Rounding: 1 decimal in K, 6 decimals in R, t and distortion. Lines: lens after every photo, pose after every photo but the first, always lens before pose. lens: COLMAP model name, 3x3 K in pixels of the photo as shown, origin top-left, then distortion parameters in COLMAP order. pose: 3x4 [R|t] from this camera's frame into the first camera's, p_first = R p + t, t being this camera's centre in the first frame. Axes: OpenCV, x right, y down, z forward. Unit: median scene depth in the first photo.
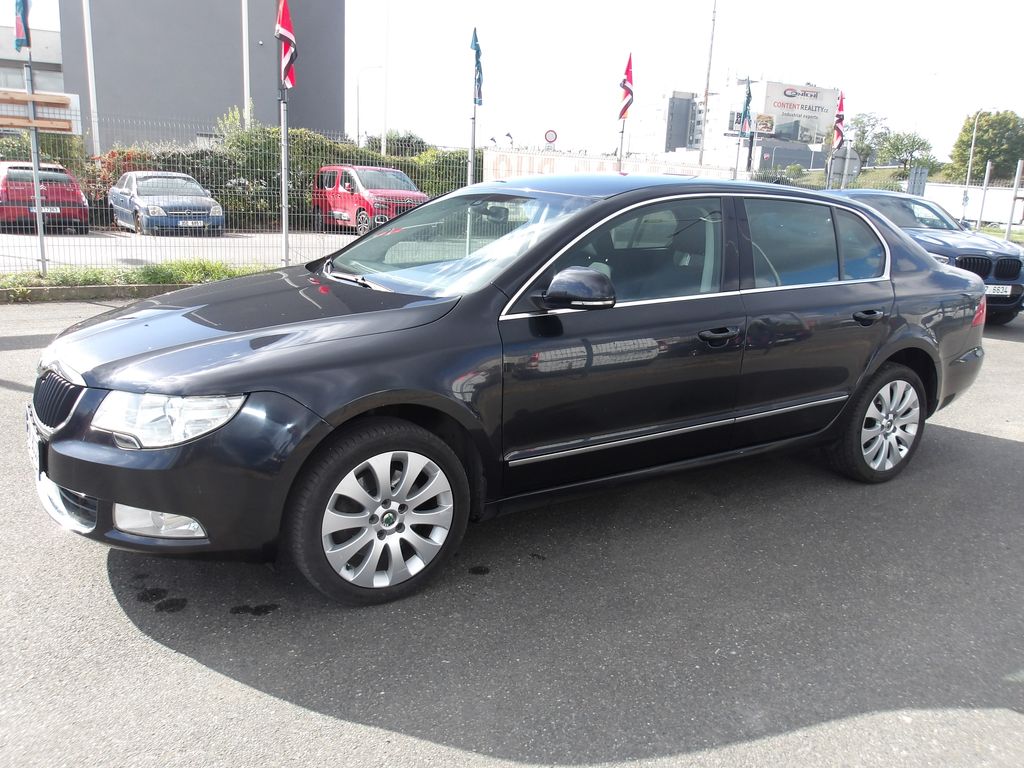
lens RADIAL K [[862.5, 0, 512.0], [0, 862.5, 384.0], [0, 0, 1]] dist [-0.017941, 0.023438]
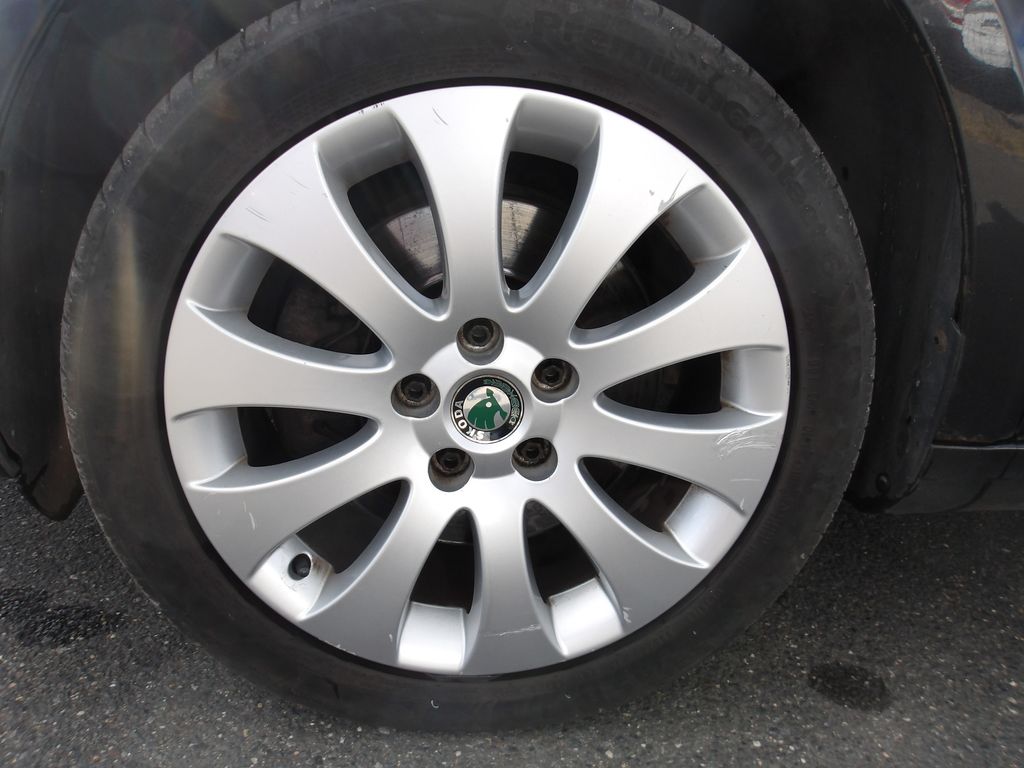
lens RADIAL K [[862.5, 0, 512.0], [0, 862.5, 384.0], [0, 0, 1]] dist [-0.017941, 0.023438]
pose [[0.881648, 0.184366, -0.434403, -0.036313], [-0.154606, 0.982568, 0.103232, 0.123974], [0.445863, -0.023853, 0.894783, 0.790169]]
